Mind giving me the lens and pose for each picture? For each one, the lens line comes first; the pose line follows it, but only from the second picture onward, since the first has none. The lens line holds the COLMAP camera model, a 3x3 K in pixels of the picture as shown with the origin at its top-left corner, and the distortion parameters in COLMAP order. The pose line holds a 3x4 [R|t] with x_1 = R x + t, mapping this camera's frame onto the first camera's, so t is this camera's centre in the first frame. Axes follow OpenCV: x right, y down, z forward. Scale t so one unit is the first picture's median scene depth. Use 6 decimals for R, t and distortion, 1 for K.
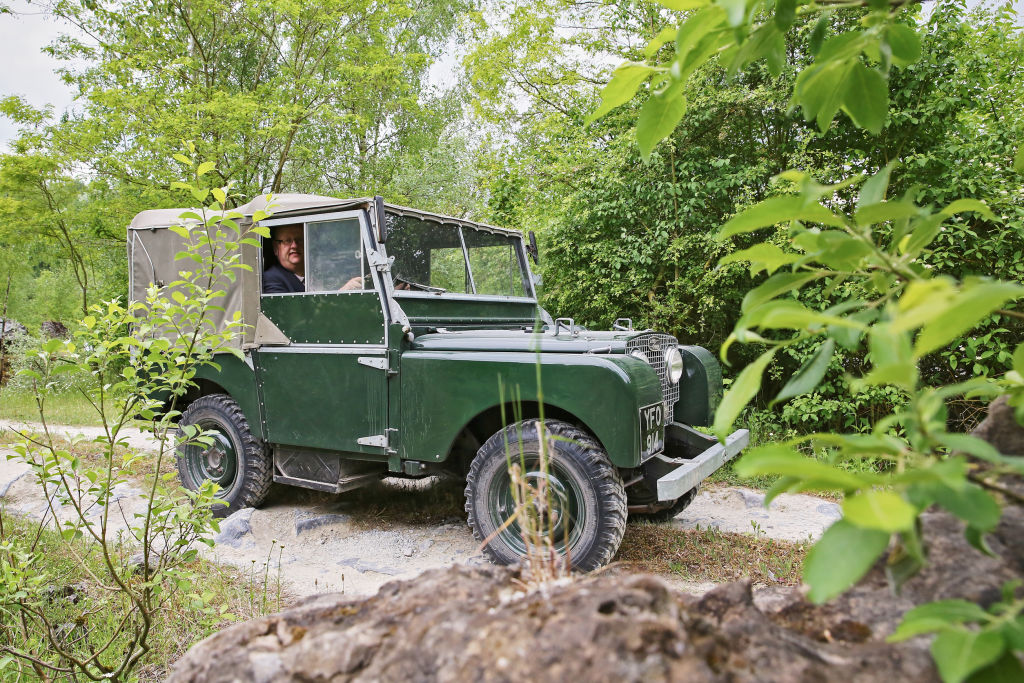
lens RADIAL K [[739.9, 0, 512.0], [0, 739.9, 341.5], [0, 0, 1]] dist [-0.062609, -0.000623]
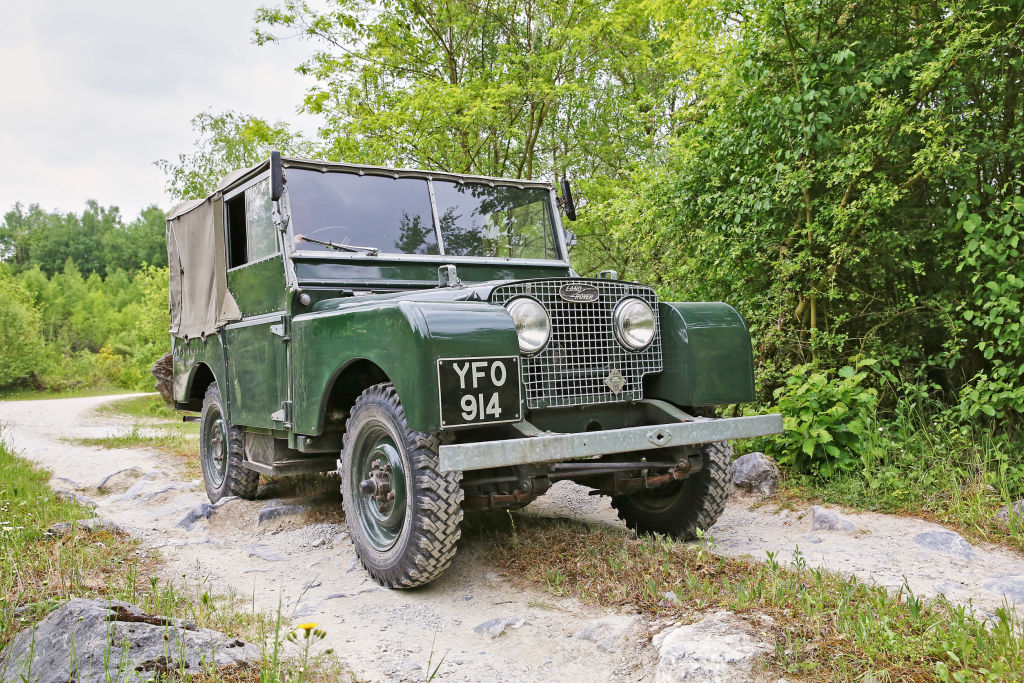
lens RADIAL K [[892.6, 0, 512.0], [0, 892.6, 341.5], [0, 0, 1]] dist [-0.012011, -0.004906]
pose [[0.896269, -0.039699, -0.441732, 0.504753], [0.024262, 0.998883, -0.040543, 0.084639], [0.442848, 0.025620, 0.896231, 0.119298]]
